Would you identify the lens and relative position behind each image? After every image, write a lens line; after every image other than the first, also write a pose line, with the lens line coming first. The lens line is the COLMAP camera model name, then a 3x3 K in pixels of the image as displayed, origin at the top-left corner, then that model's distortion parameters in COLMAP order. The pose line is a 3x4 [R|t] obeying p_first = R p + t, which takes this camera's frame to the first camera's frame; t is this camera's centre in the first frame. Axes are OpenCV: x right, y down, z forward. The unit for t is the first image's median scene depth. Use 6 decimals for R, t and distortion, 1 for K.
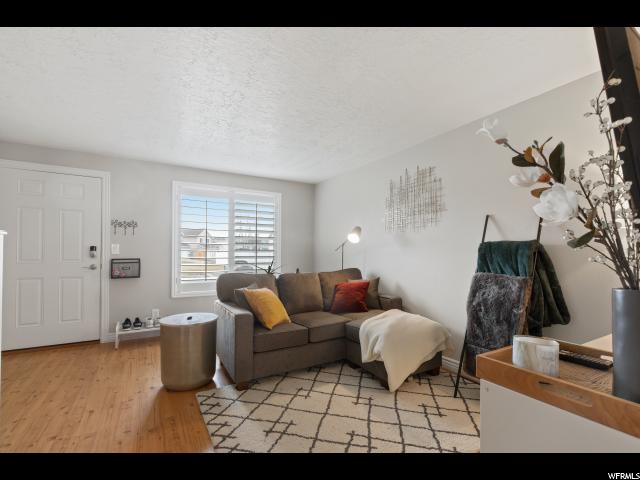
lens RADIAL K [[294.0, 0, 318.9], [0, 294.0, 251.6], [0, 0, 1]] dist [-0.000073, -0.000043]
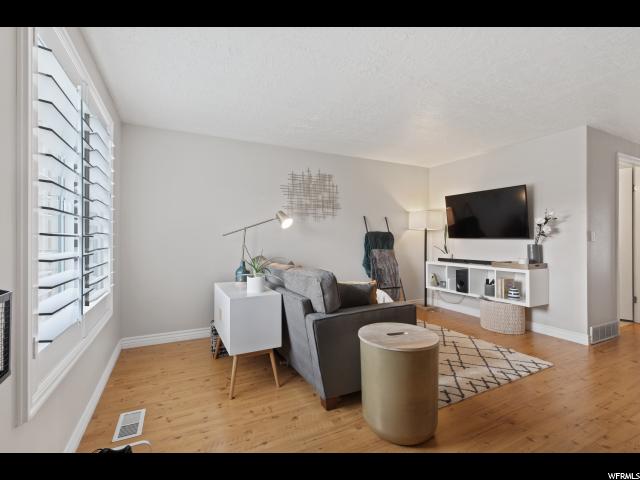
lens RADIAL K [[285.7, 0, 320.0], [0, 285.7, 240.0], [0, 0, 1]] dist [0.002665, -0.000230]
pose [[0.067409, -0.001801, 0.997724, -0.958162], [-0.004151, 0.999989, 0.002086, 0.011125], [-0.997717, -0.004283, 0.067400, 0.979261]]
